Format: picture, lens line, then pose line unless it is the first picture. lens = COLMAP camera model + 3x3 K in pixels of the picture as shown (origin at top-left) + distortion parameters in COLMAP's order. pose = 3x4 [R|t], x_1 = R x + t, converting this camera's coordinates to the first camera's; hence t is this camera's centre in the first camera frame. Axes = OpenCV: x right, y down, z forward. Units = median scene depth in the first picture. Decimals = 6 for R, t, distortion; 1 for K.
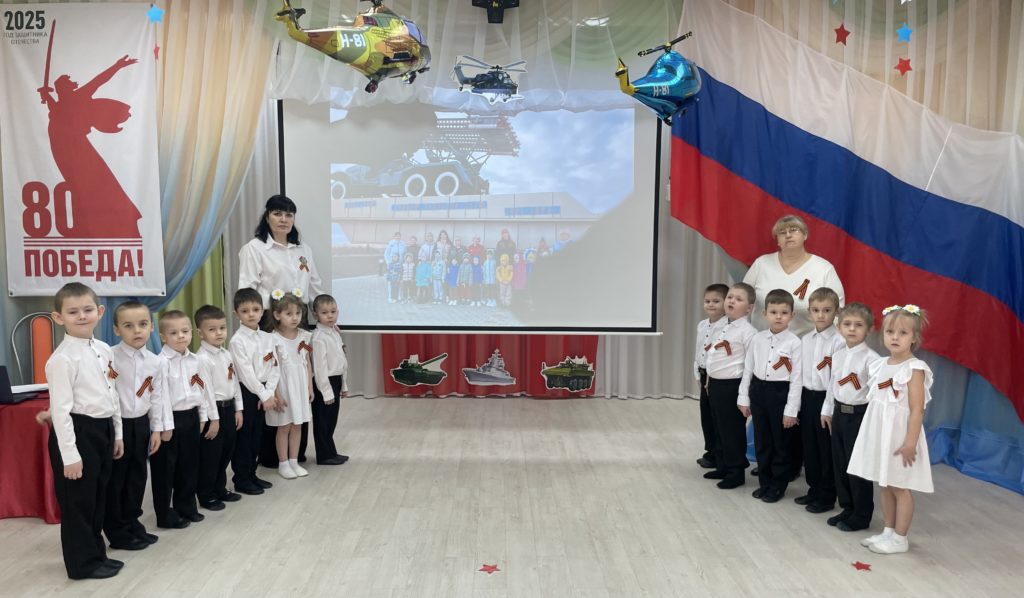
lens RADIAL K [[779.6, 0, 512.0], [0, 779.6, 299.0], [0, 0, 1]] dist [0.089417, -0.138887]
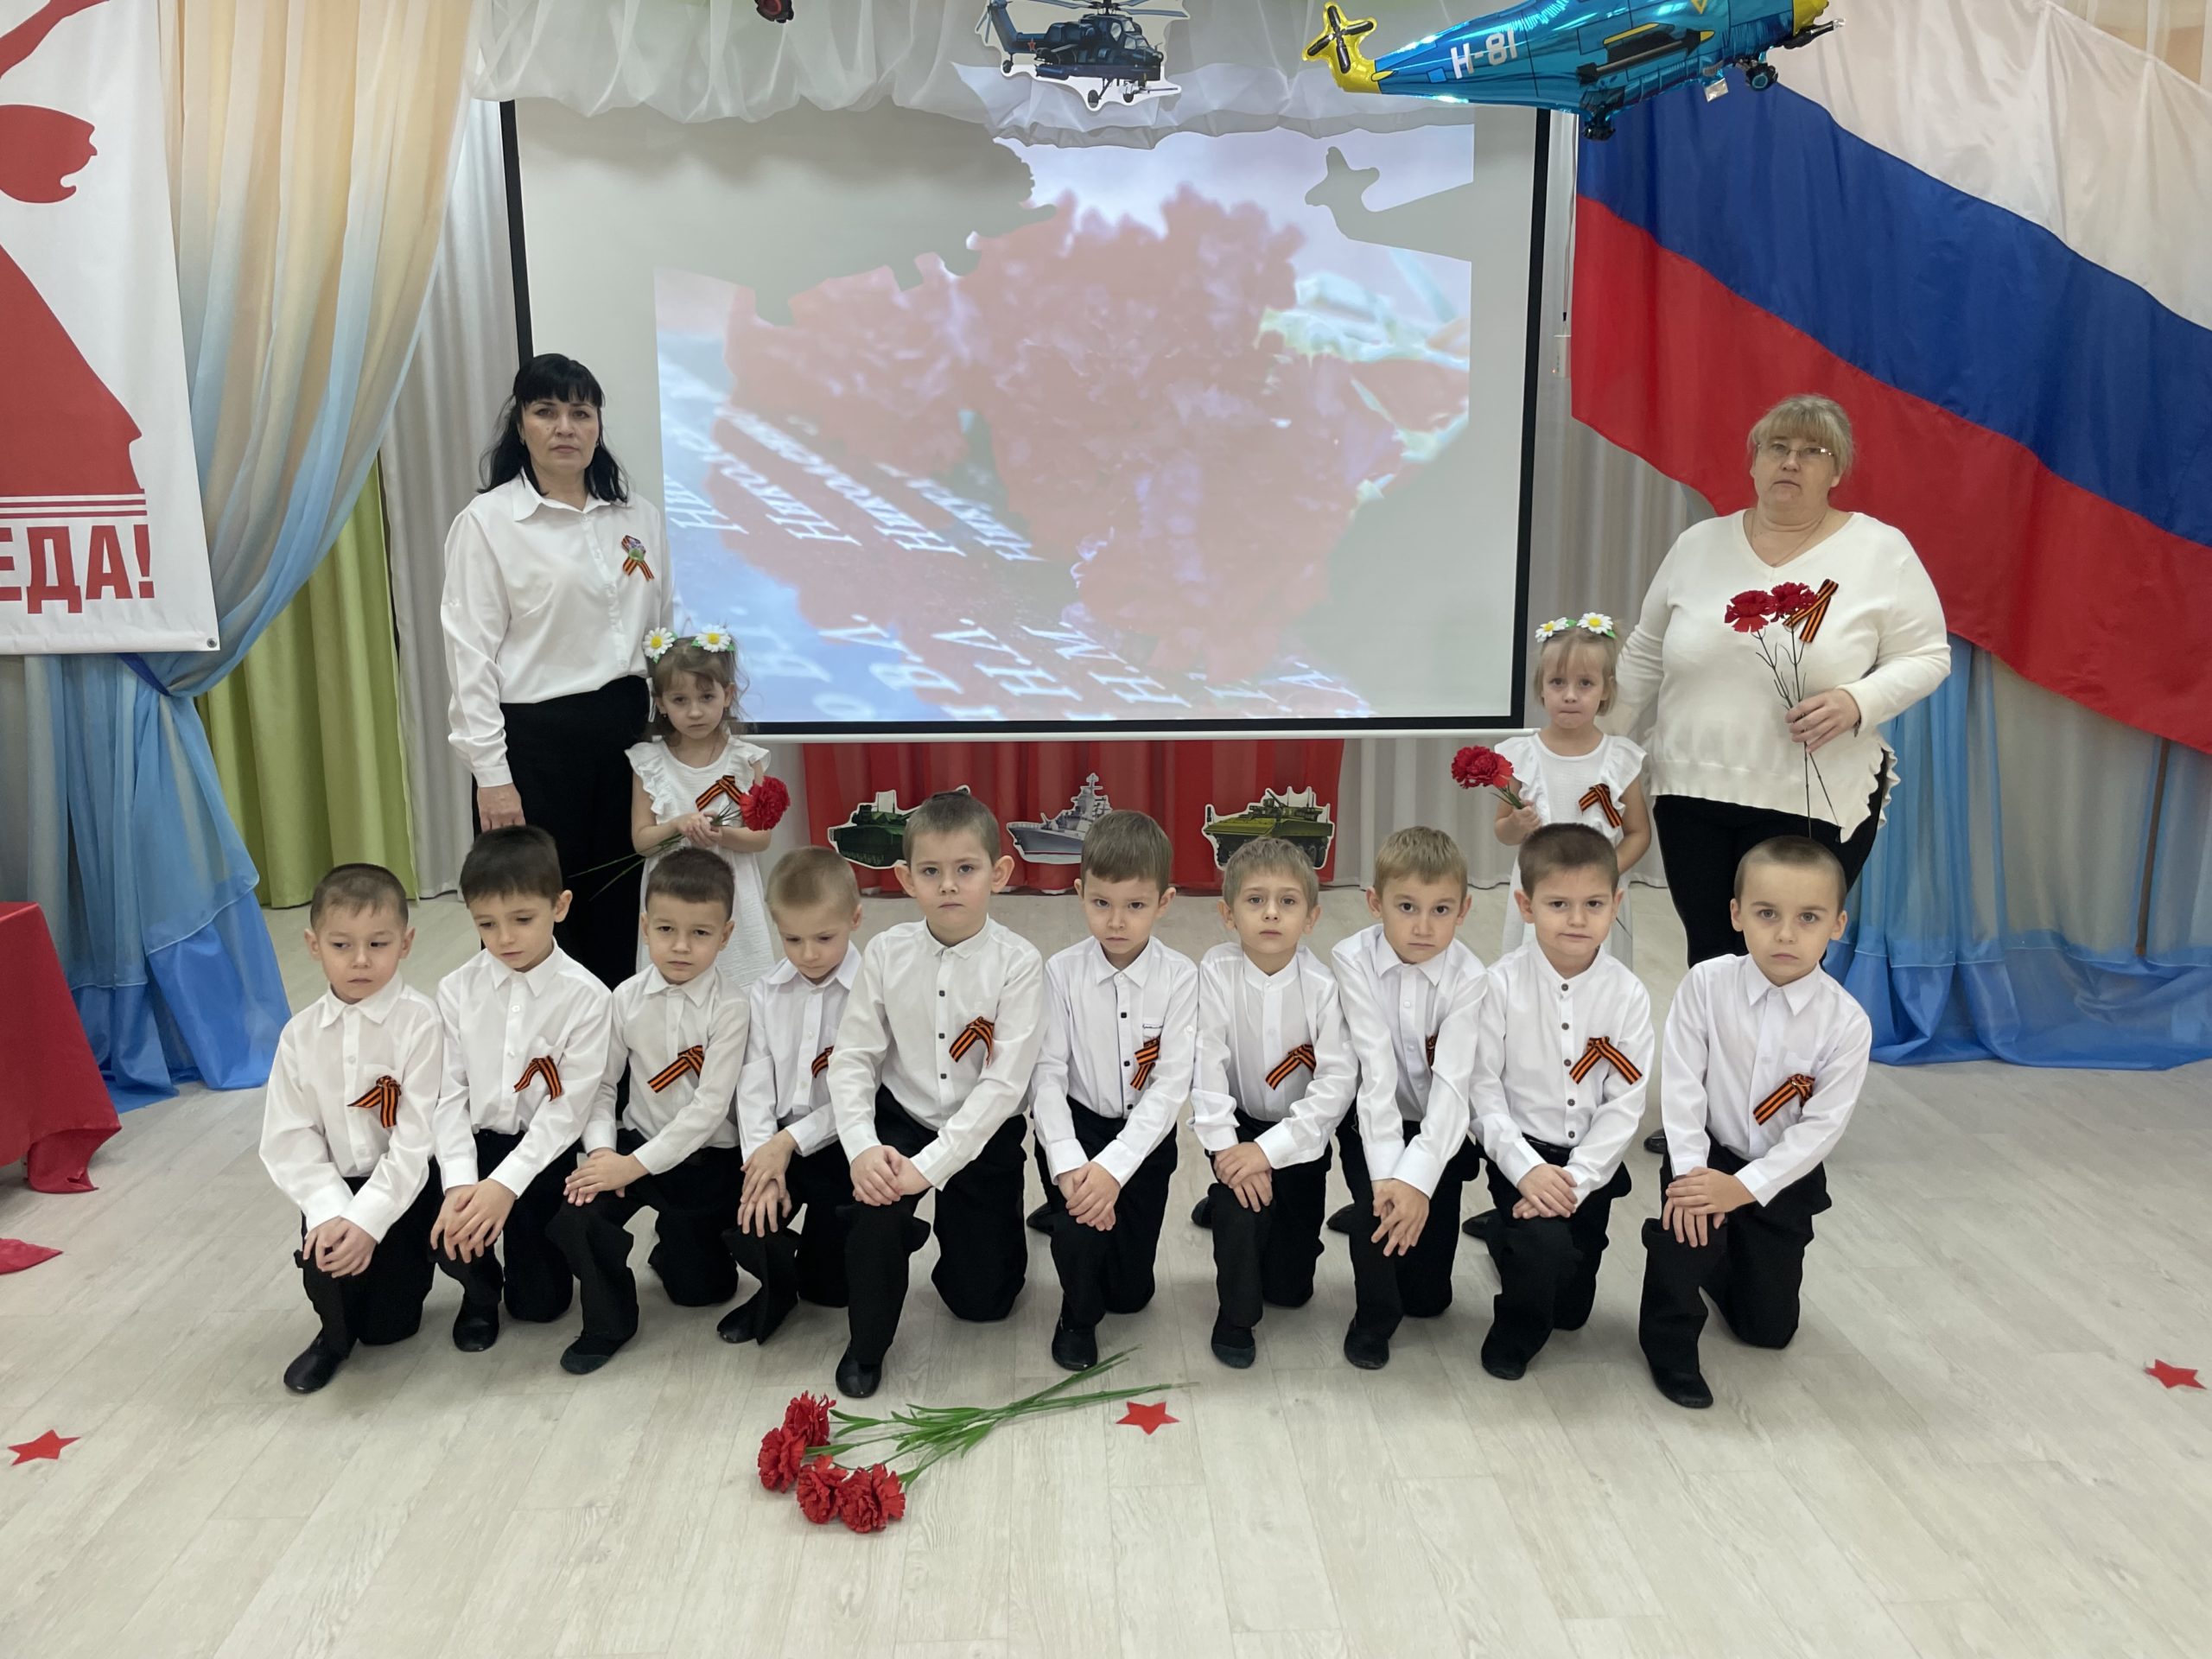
lens RADIAL K [[1676.5, 0, 1115.4], [0, 1676.5, 787.6], [0, 0, 1]] dist [0.087964, -0.130095]
pose [[0.999538, -0.016130, 0.025773, -0.040347], [0.013932, 0.996426, 0.083313, -0.000443], [-0.027024, -0.082916, 0.996190, 0.188955]]
